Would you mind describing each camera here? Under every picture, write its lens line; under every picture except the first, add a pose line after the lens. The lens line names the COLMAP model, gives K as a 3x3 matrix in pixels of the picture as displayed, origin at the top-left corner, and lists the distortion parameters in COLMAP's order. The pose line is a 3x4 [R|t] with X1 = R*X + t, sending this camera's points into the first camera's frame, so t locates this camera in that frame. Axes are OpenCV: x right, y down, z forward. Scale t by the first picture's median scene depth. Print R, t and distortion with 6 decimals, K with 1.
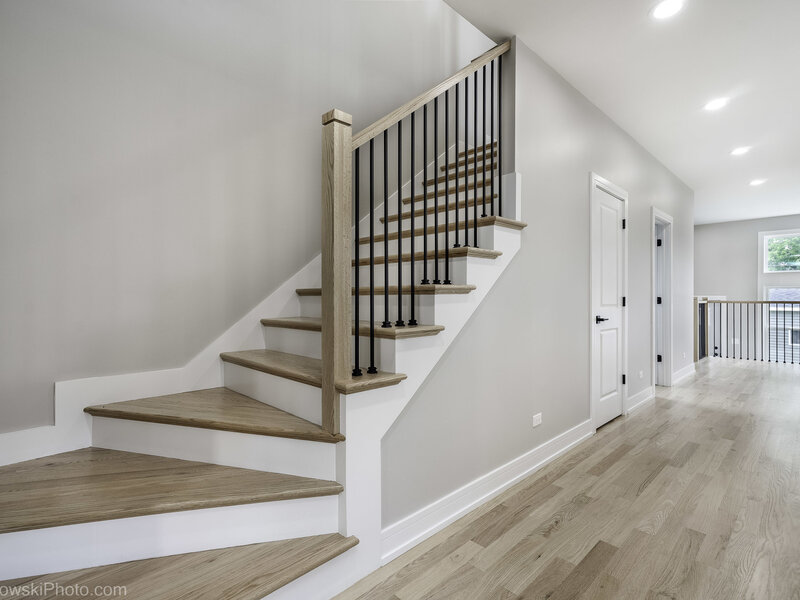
lens RADIAL K [[406.4, 0, 400.0], [0, 406.4, 296.2], [0, 0, 1]] dist [0.005695, 0.001709]
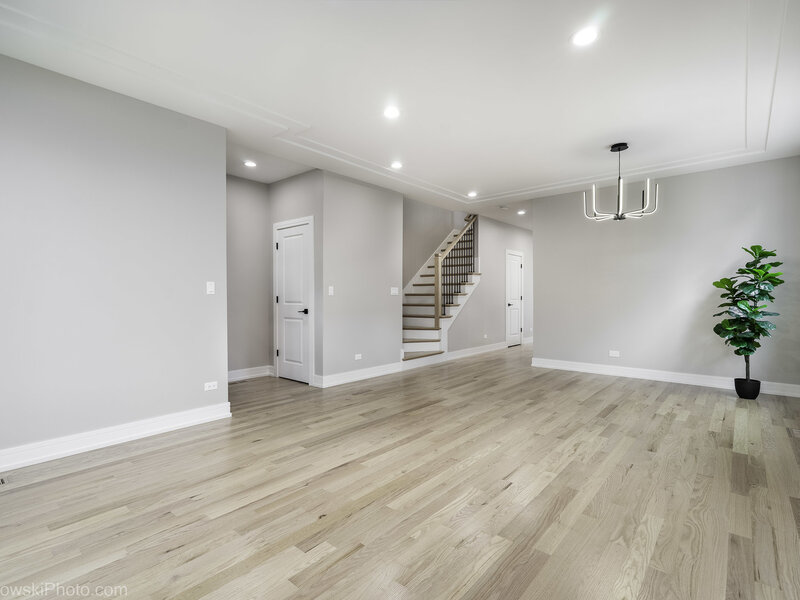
lens RADIAL K [[406.4, 0, 400.0], [0, 406.4, 300.0], [0, 0, 1]] dist [0.005695, 0.001709]
pose [[0.995419, -0.007538, 0.095314, -0.706050], [0.007008, 0.999958, 0.005890, 0.009311], [-0.095354, -0.005195, 0.995430, -2.362066]]
